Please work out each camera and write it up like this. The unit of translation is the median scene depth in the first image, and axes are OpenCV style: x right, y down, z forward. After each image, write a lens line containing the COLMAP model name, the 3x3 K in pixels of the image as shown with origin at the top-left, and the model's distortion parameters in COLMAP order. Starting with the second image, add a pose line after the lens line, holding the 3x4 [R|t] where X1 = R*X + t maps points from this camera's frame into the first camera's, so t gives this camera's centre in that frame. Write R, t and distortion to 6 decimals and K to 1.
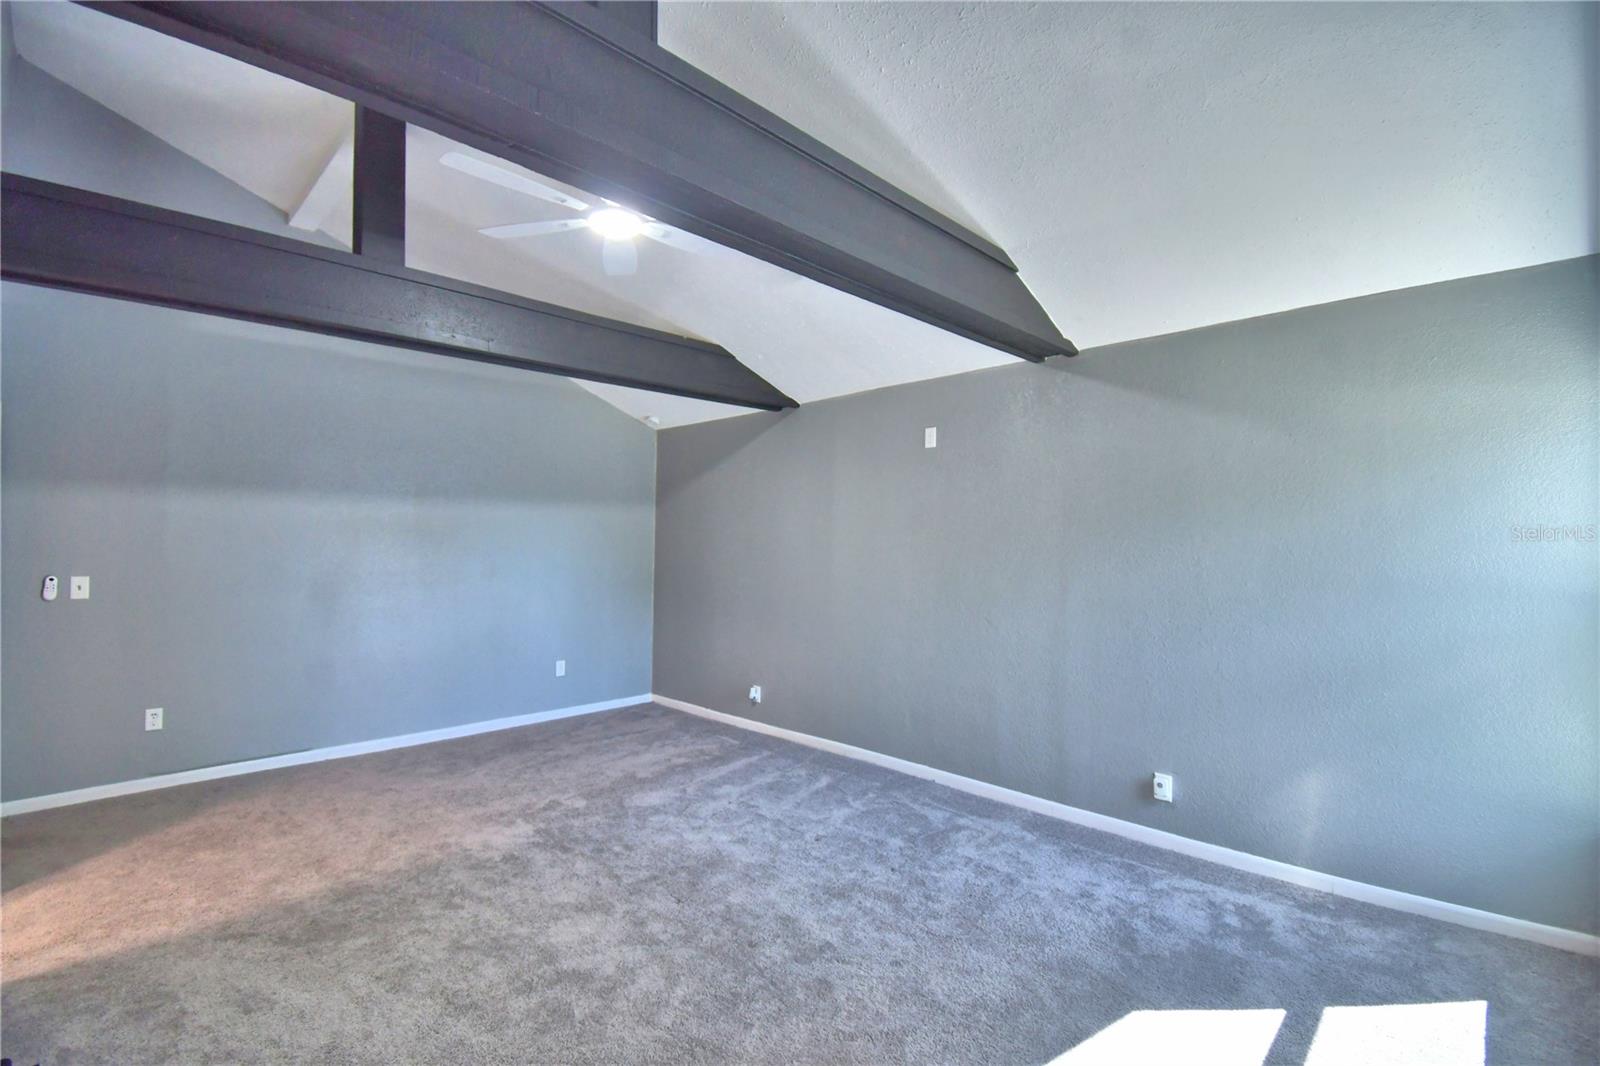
lens RADIAL K [[708.5, 0, 790.5], [0, 708.5, 528.2], [0, 0, 1]] dist [0.021209, -0.022907]
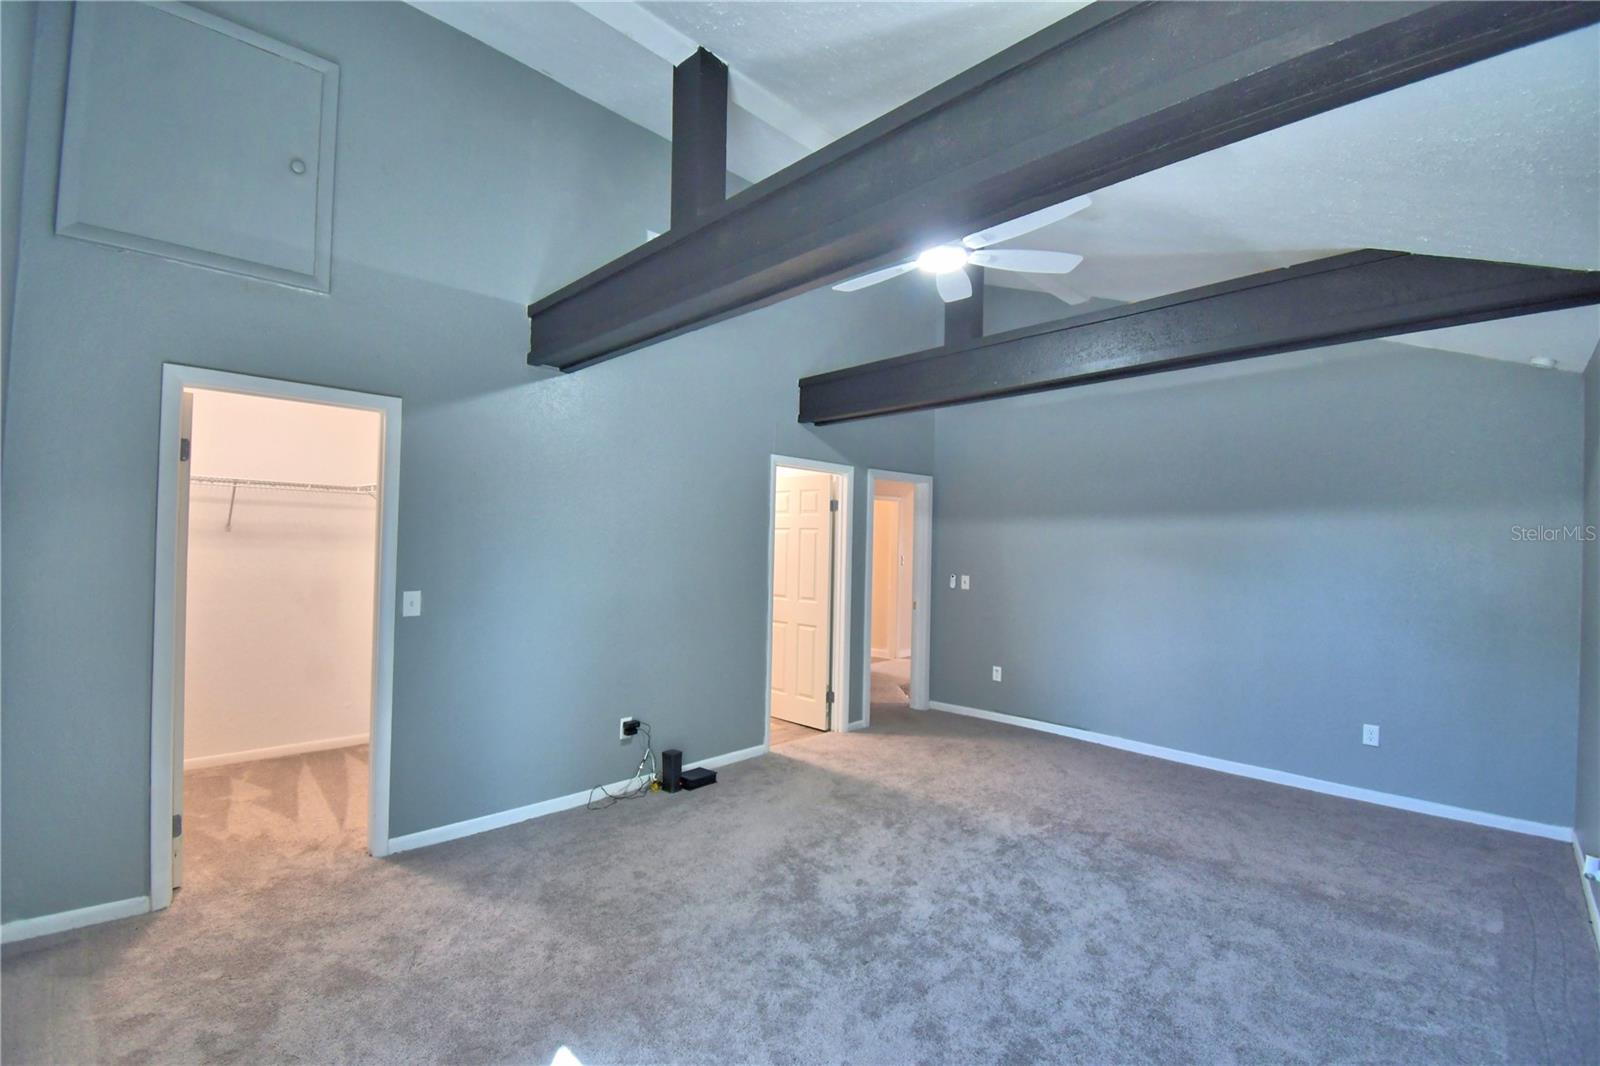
lens RADIAL K [[708.5, 0, 790.5], [0, 708.5, 528.2], [0, 0, 1]] dist [0.021209, -0.022907]
pose [[-0.012791, -0.032217, -0.999399, 0.644958], [-0.002324, 0.999479, -0.032190, 0.012729], [0.999915, 0.001911, -0.012859, 0.616020]]
